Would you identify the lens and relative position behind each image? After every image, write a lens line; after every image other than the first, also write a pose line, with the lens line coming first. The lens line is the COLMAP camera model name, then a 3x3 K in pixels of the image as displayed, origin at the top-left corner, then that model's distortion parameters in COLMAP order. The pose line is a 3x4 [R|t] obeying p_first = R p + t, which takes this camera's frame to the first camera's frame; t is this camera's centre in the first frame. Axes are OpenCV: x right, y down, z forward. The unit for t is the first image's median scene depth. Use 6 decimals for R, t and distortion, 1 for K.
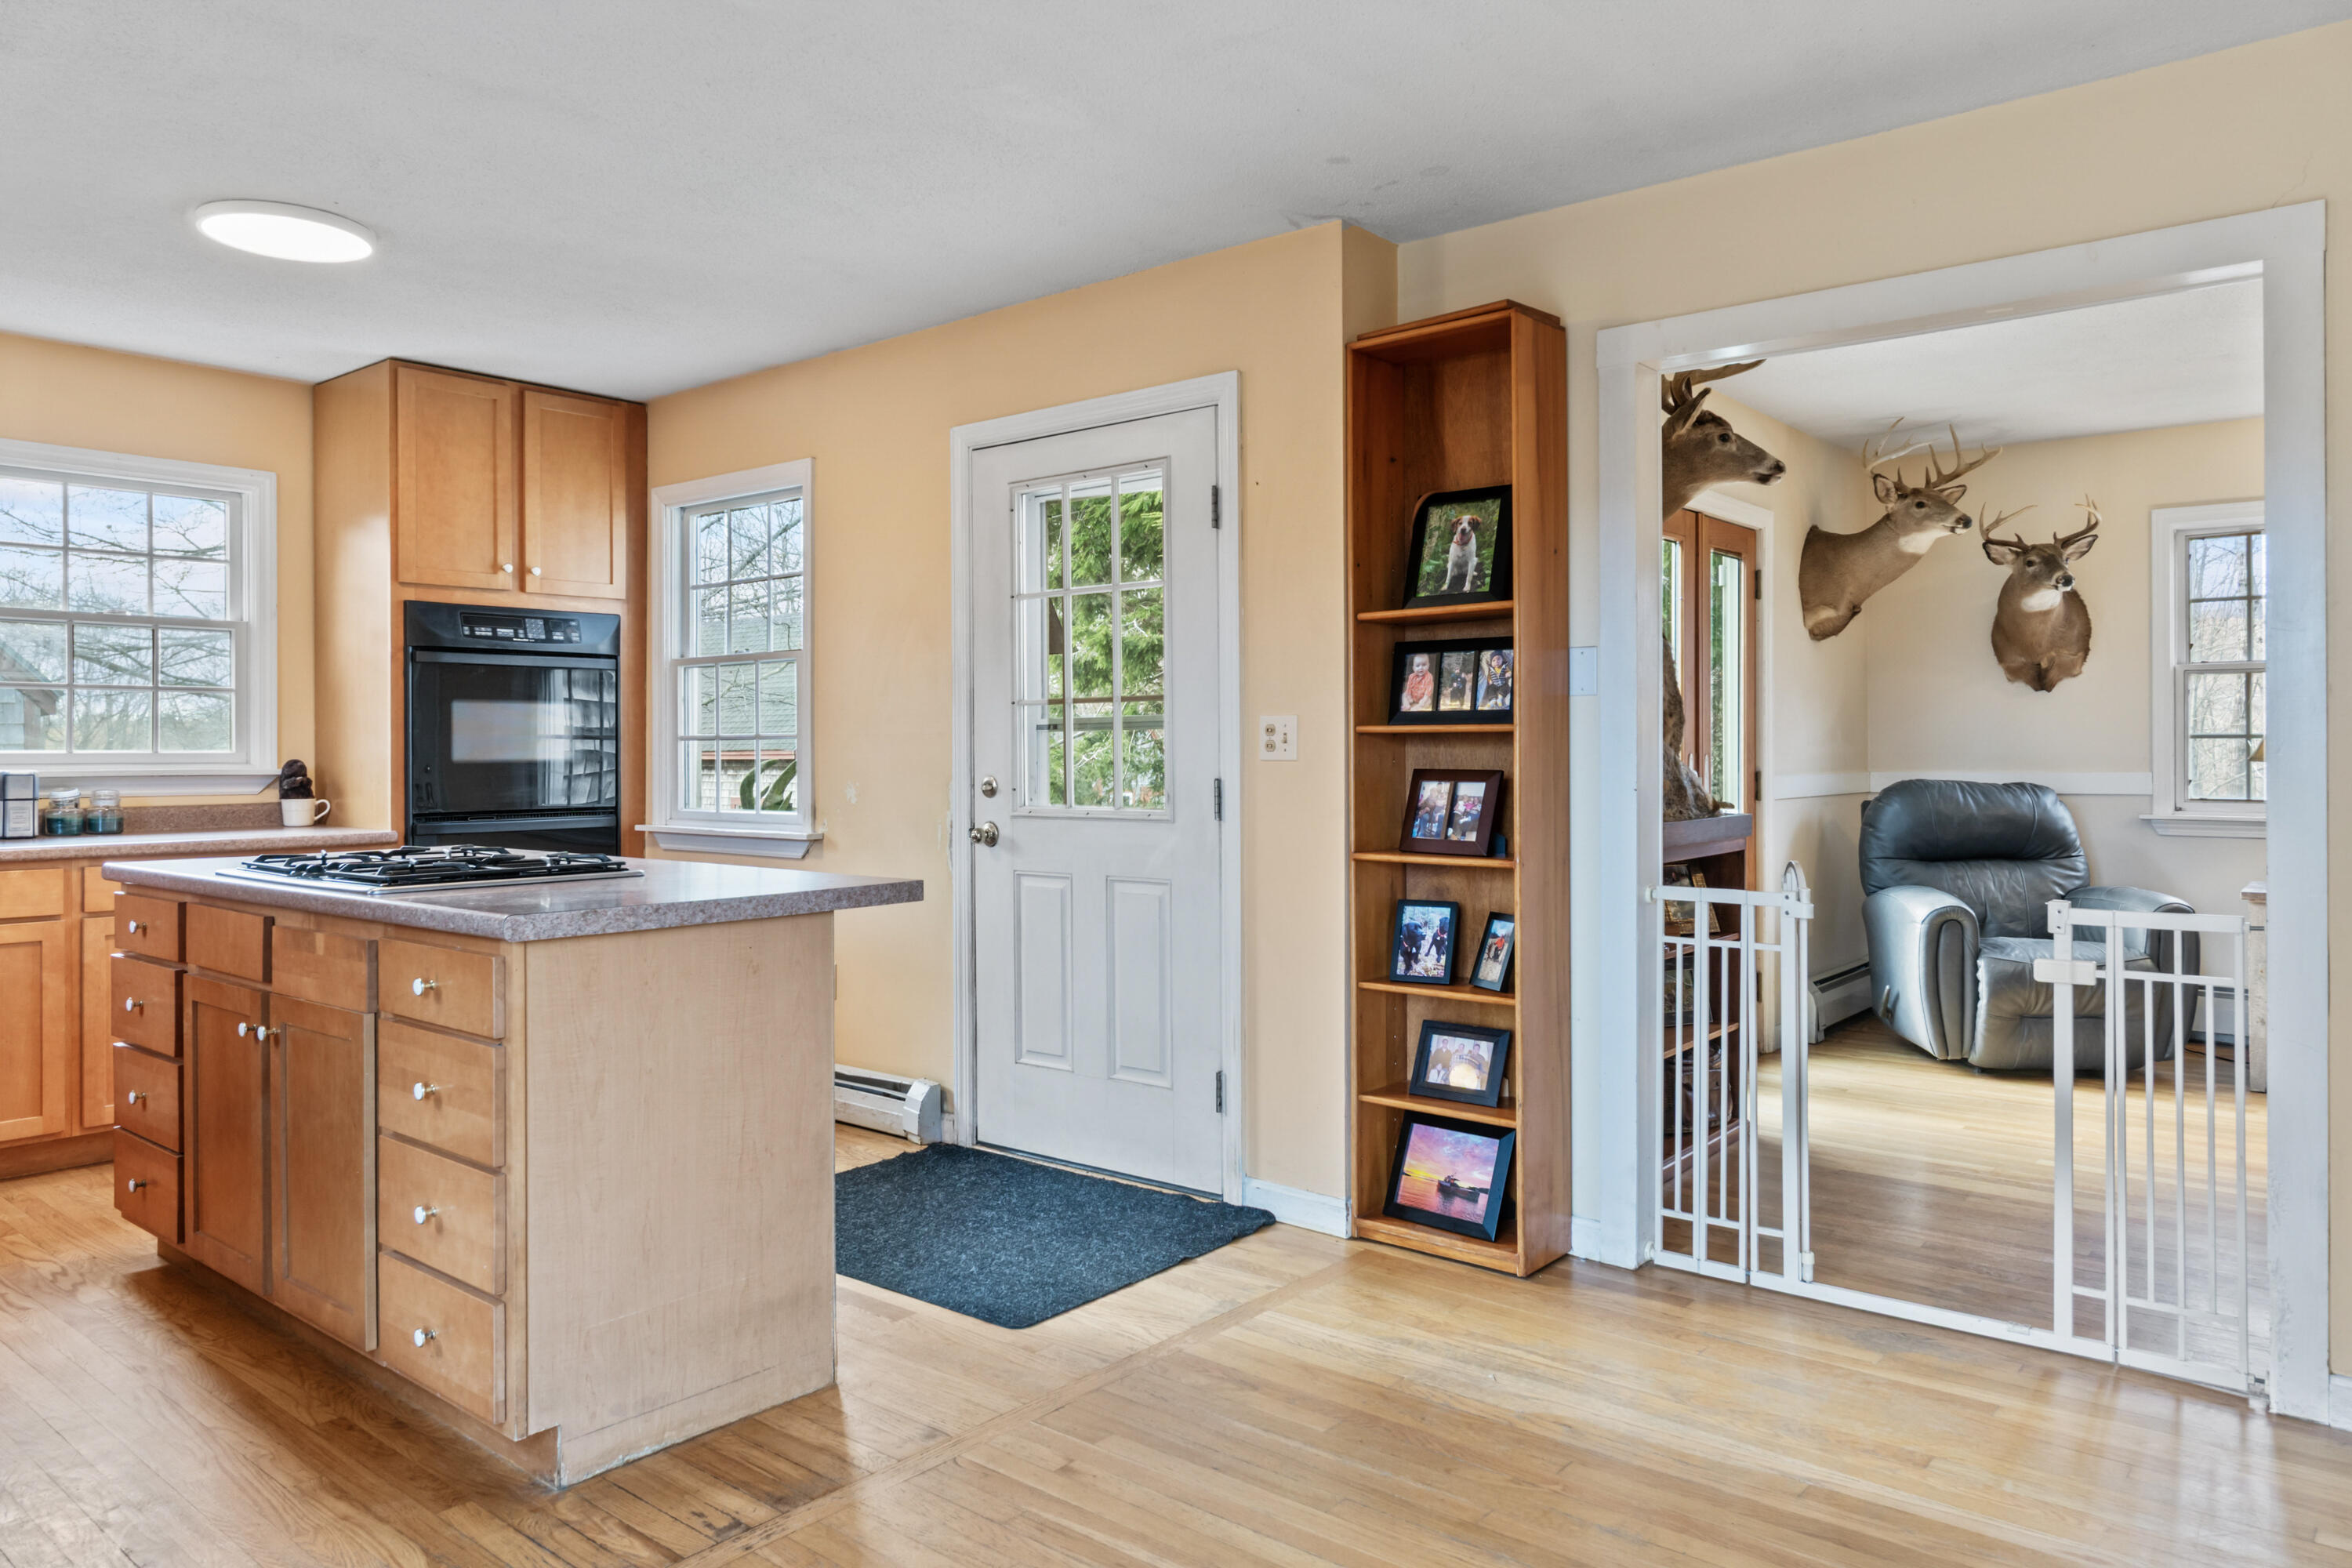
lens RADIAL K [[1573.8, 0, 1174.7], [0, 1573.8, 741.9], [0, 0, 1]] dist [0.000754, 0.000286]
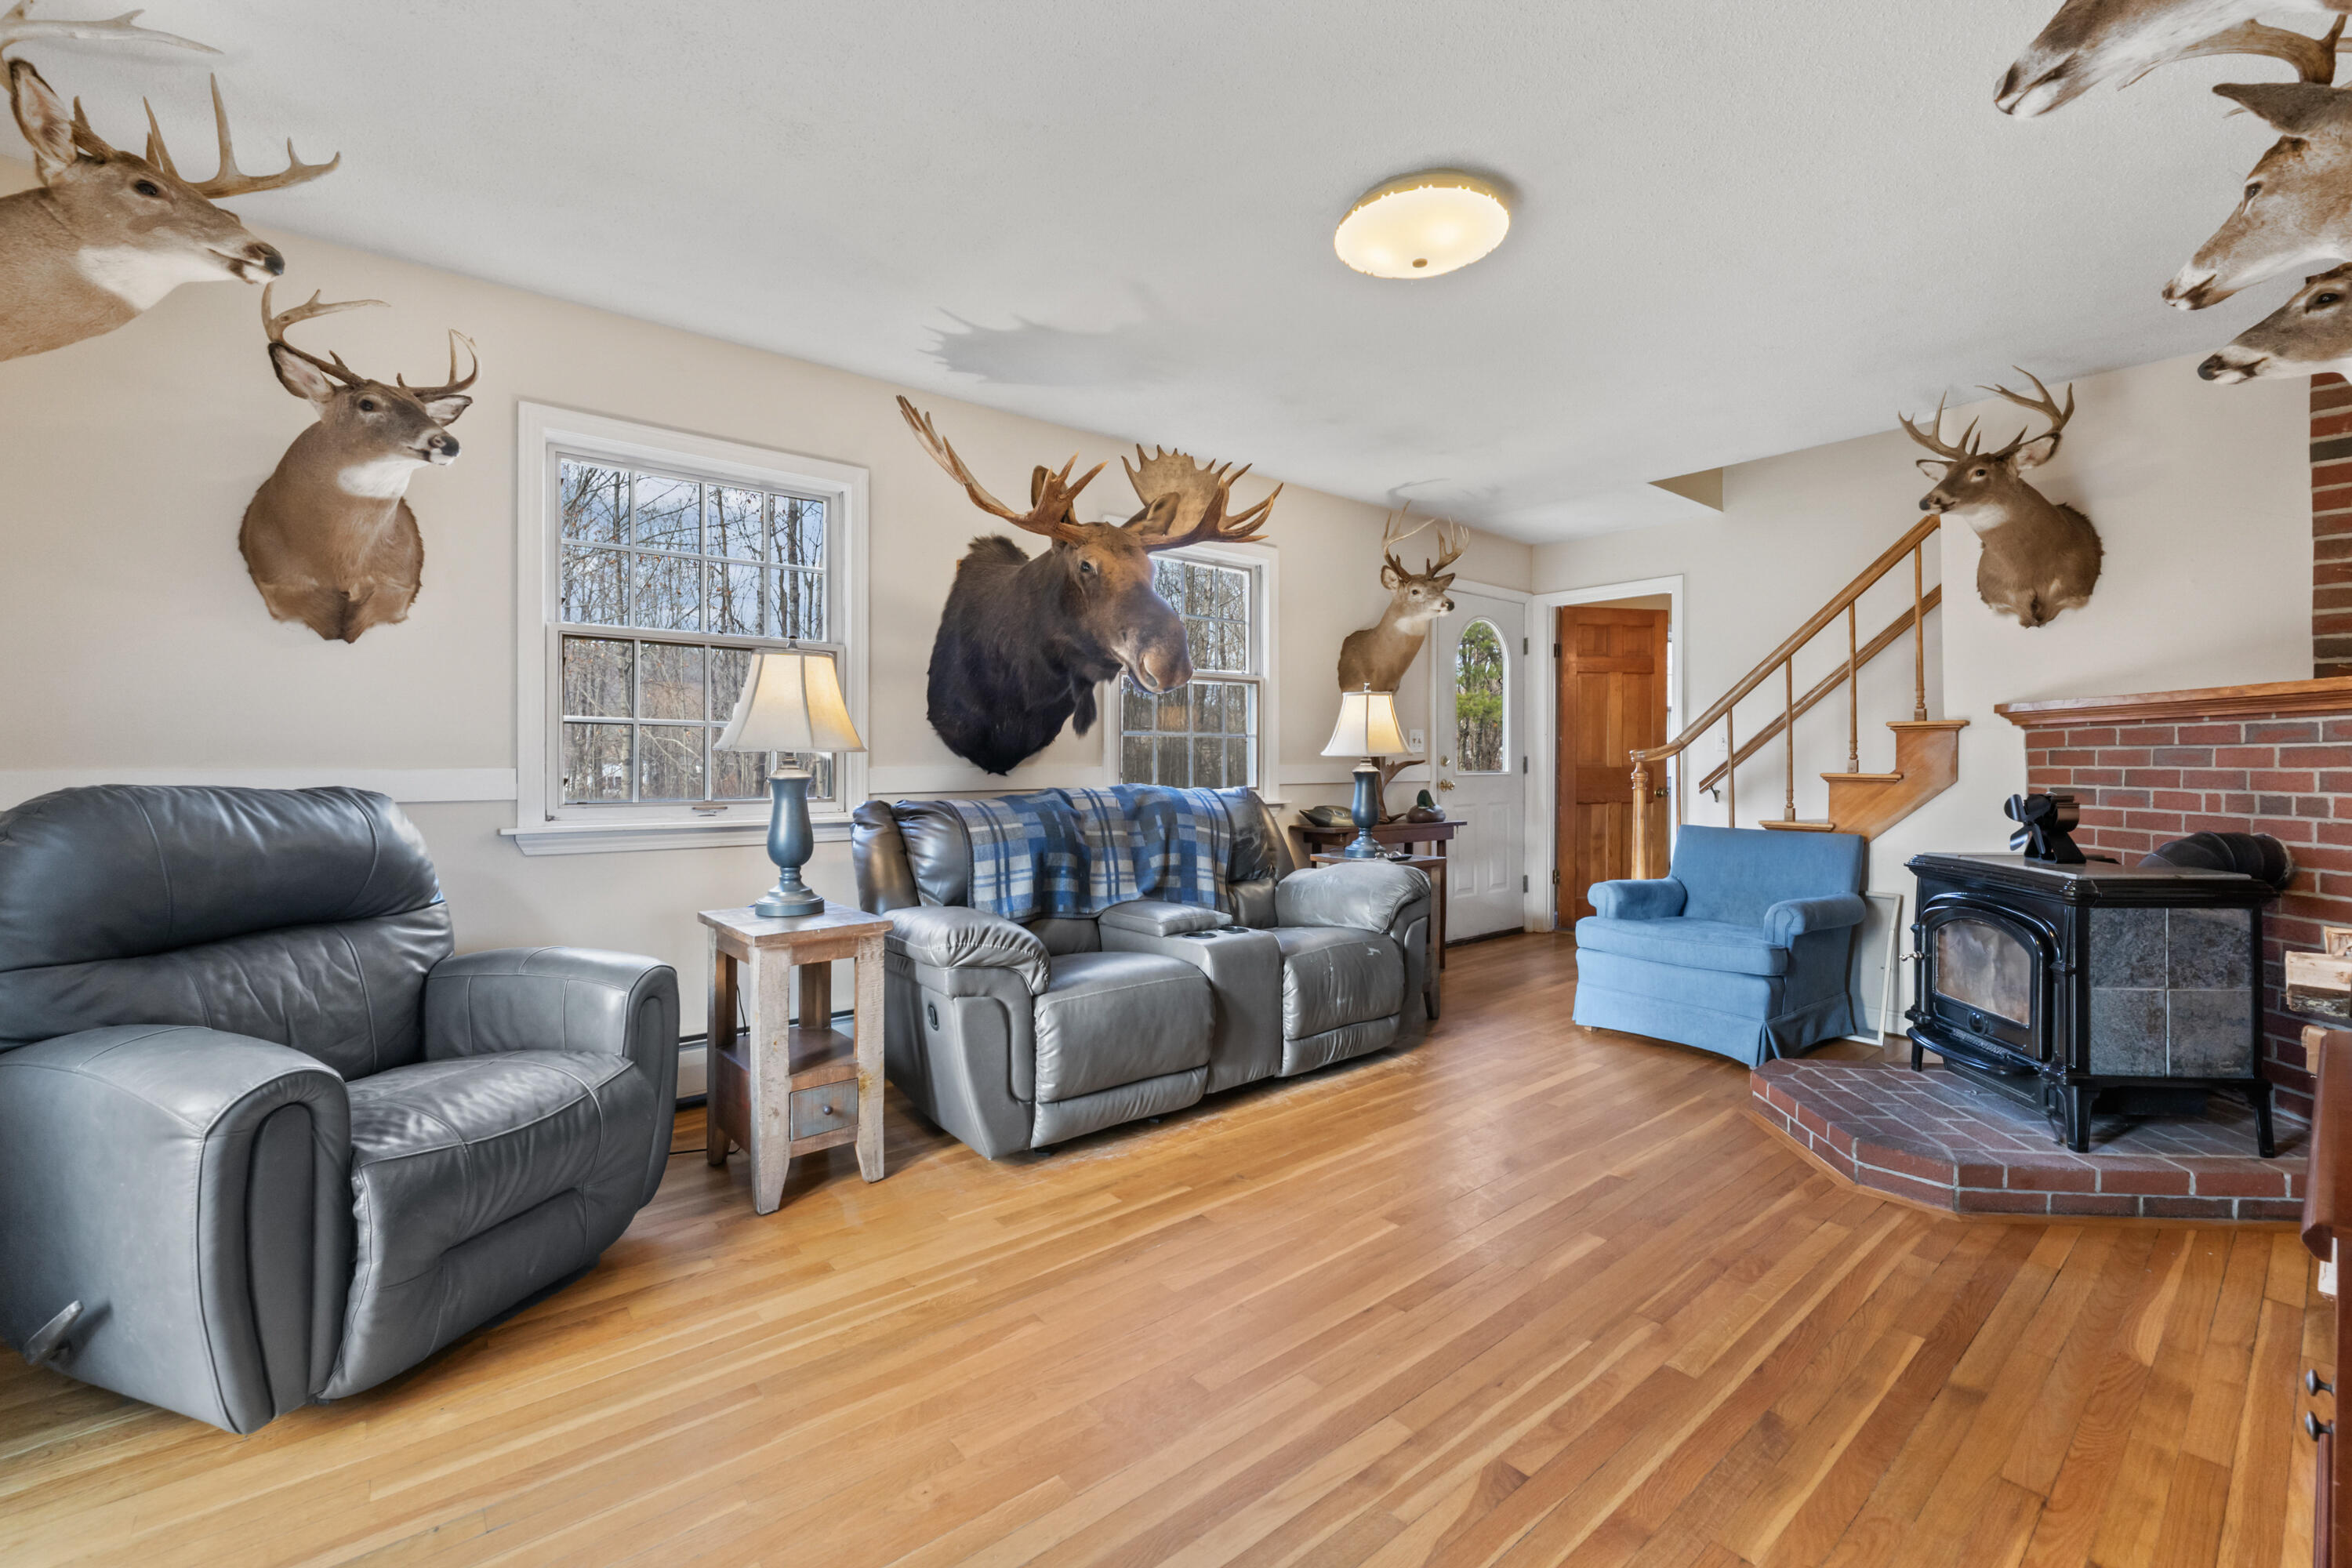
lens RADIAL K [[979.6, 0, 1173.2], [0, 979.6, 759.5], [0, 0, 1]] dist [-0.008244, -0.000057]
pose [[0.185115, 0.008386, 0.982681, 0.246774], [-0.005137, 0.999958, -0.007565, 0.017251], [-0.982703, -0.003648, 0.185150, 0.638020]]
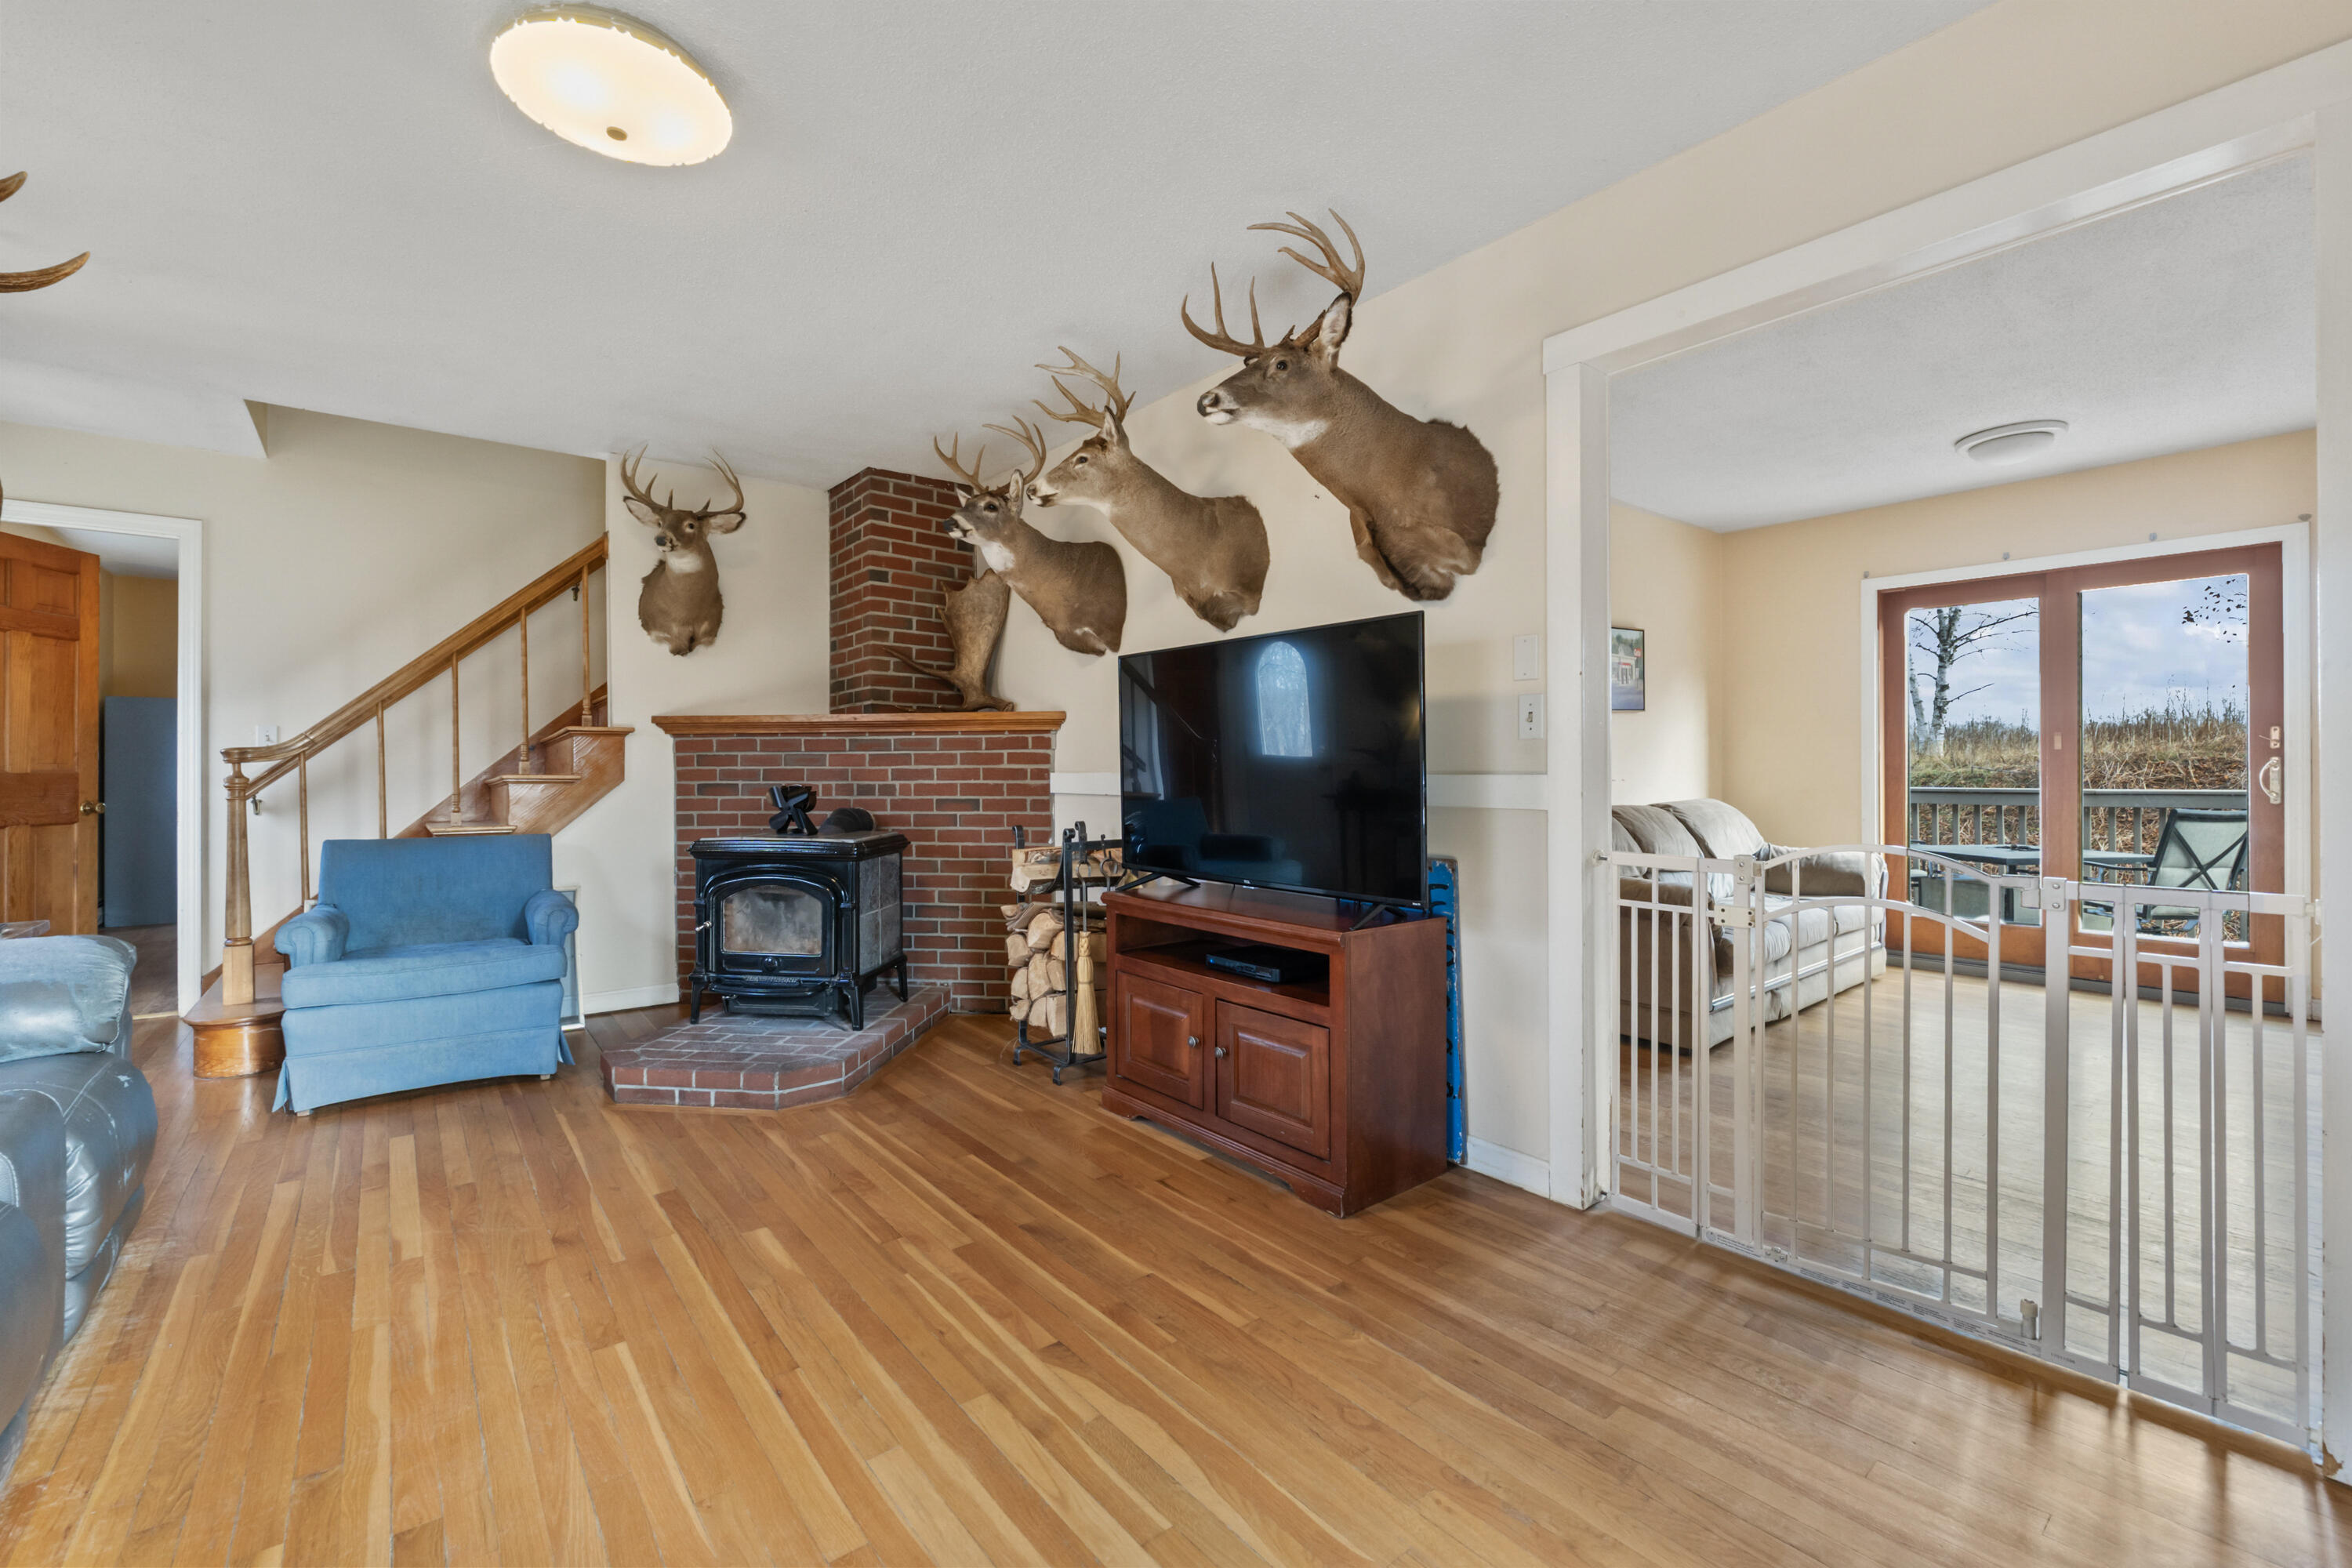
lens RADIAL K [[979.6, 0, 1173.2], [0, 979.6, 759.5], [0, 0, 1]] dist [-0.008244, -0.000057]
pose [[-0.981852, 0.011765, 0.189284, 0.512098], [0.008734, 0.999820, -0.016840, 0.027809], [-0.189448, -0.014881, -0.981778, 1.026911]]
